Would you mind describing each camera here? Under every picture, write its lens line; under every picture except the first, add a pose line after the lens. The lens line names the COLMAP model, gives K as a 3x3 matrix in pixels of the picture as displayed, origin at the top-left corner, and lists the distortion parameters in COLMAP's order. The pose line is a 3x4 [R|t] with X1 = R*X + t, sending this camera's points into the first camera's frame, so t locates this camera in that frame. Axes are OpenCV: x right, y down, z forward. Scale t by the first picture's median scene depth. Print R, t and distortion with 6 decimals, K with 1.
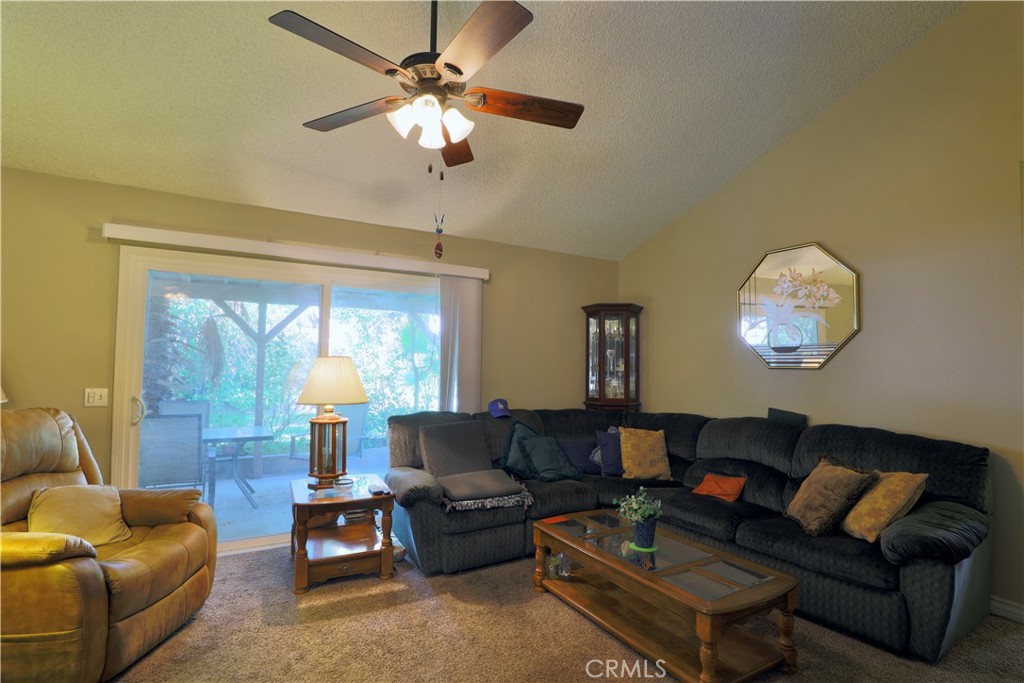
lens RADIAL K [[479.7, 0, 512.0], [0, 479.7, 341.5], [0, 0, 1]] dist [-0.034827, 0.009357]
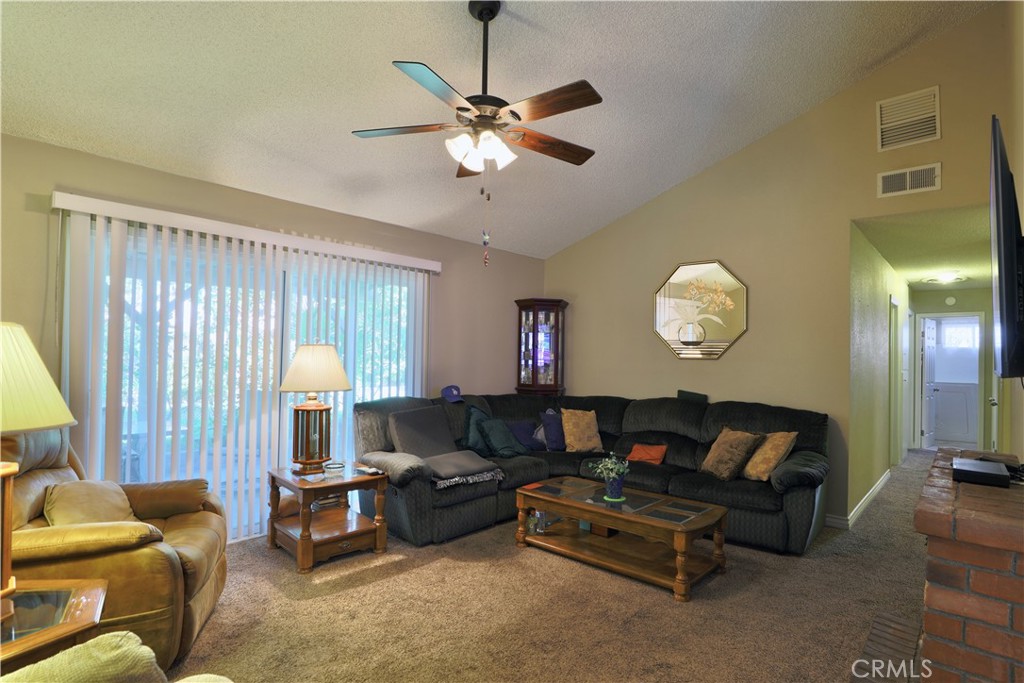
lens RADIAL K [[518.5, 0, 512.7], [0, 518.5, 338.6], [0, 0, 1]] dist [-0.027751, 0.000590]
pose [[0.952056, 0.016295, 0.305491, -0.350947], [-0.023421, 0.999532, 0.019675, -0.014567], [-0.305027, -0.025886, 0.951992, -0.190372]]
